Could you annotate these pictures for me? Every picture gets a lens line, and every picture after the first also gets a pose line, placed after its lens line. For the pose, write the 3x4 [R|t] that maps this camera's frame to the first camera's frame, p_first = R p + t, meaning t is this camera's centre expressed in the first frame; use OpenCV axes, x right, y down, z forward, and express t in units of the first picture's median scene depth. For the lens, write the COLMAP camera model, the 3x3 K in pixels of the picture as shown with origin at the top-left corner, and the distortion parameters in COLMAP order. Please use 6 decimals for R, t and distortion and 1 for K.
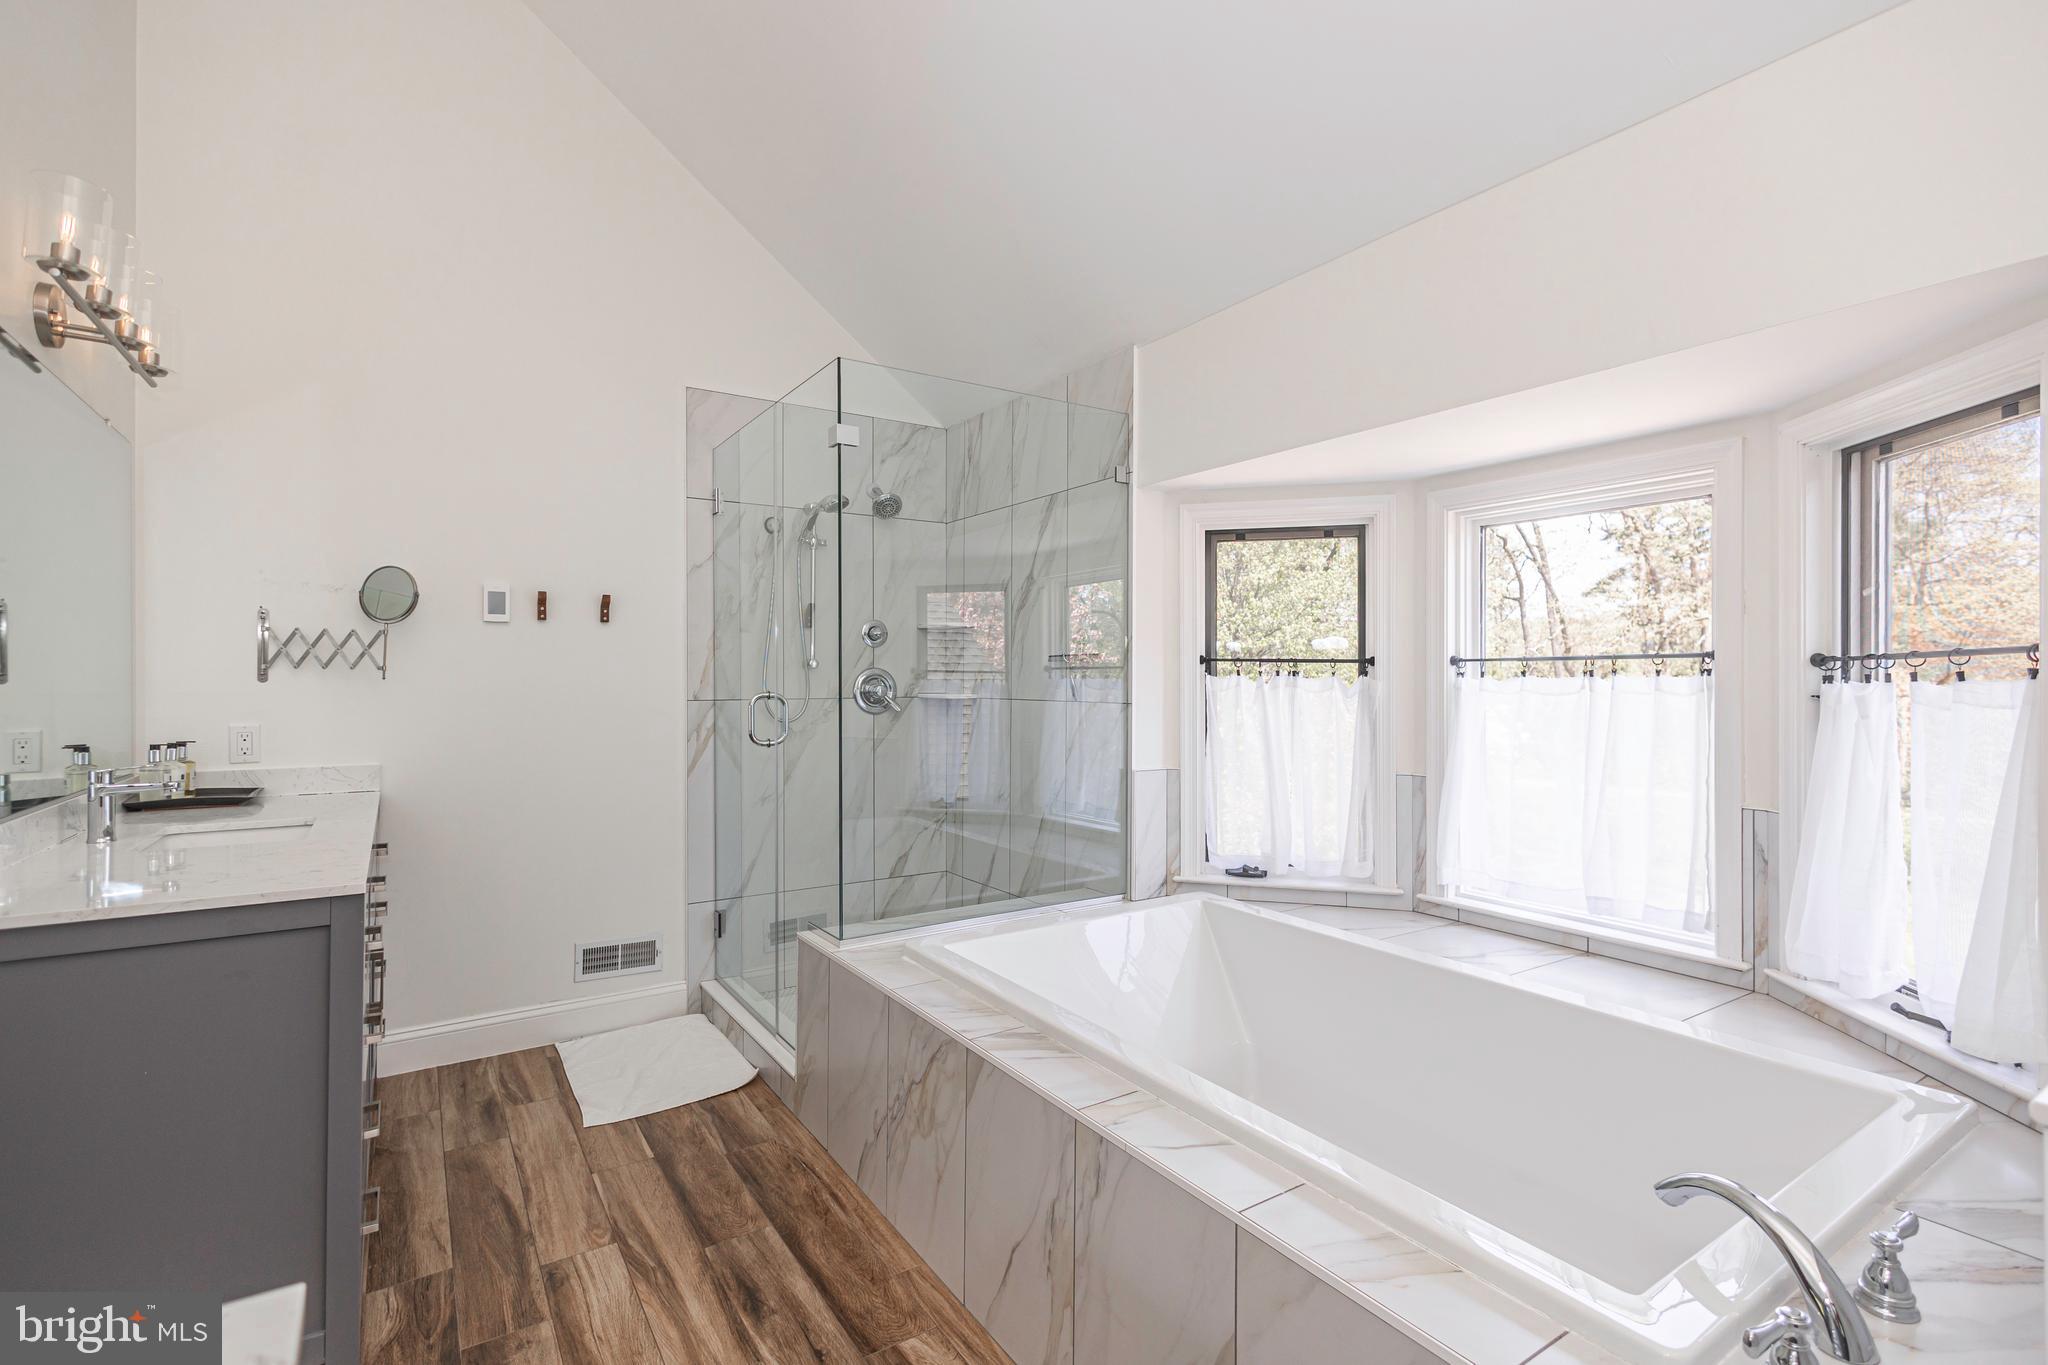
lens RADIAL K [[954.1, 0, 1060.0], [0, 954.1, 677.0], [0, 0, 1]] dist [0.006513, -0.001763]
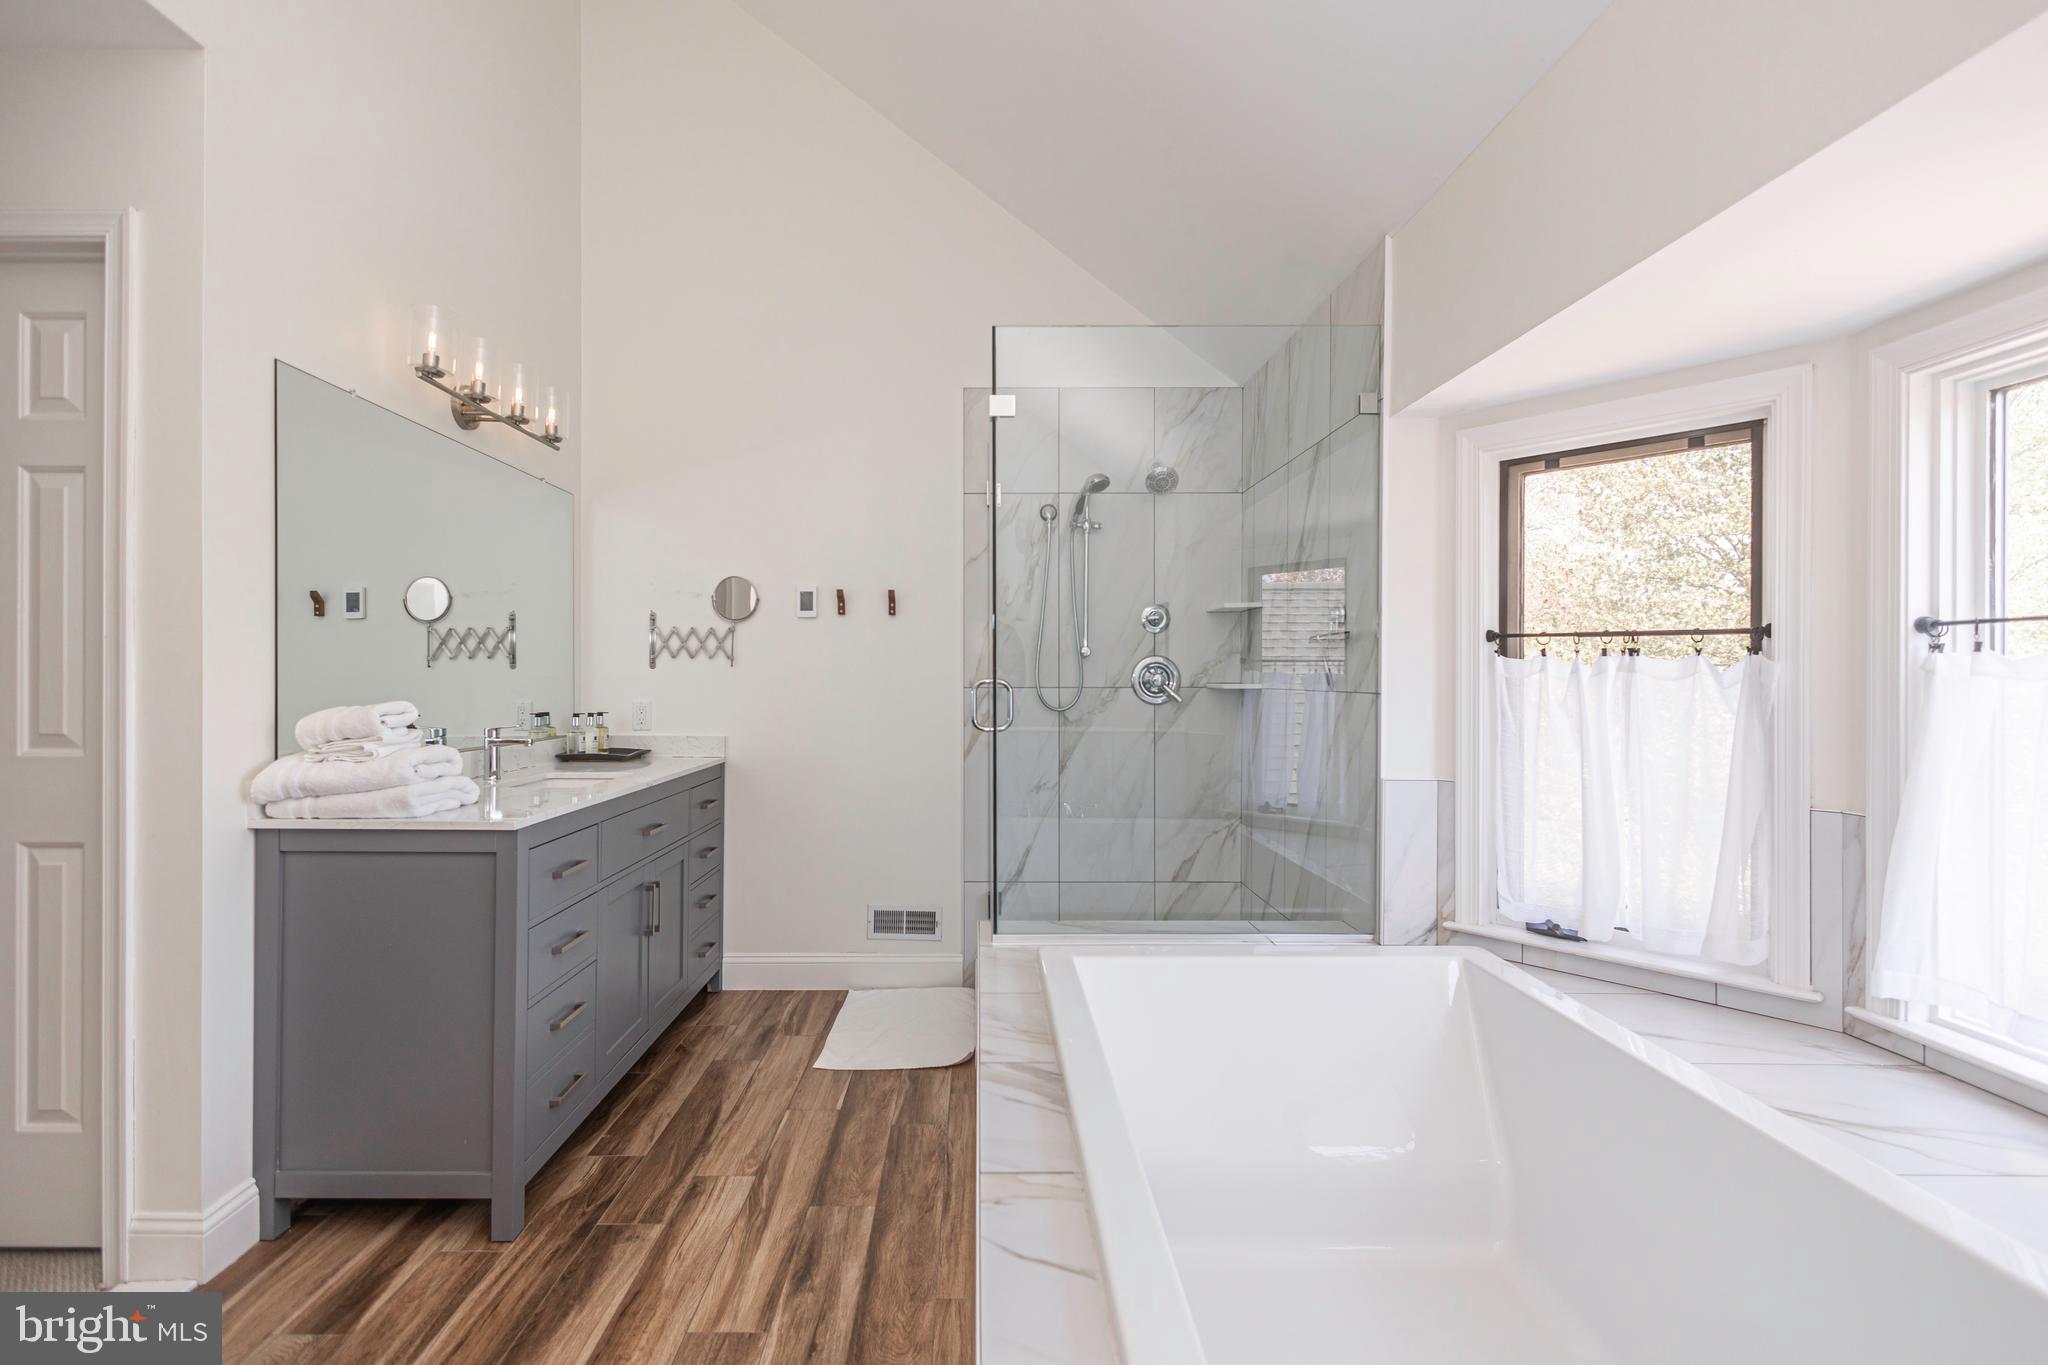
lens RADIAL K [[954.1, 0, 1022.7], [0, 954.1, 680.2], [0, 0, 1]] dist [0.006513, -0.001763]
pose [[0.825820, 0.001585, -0.563932, 0.281811], [-0.000522, 0.999998, 0.002046, 0.016046], [0.563934, -0.001395, 0.825819, 0.190402]]
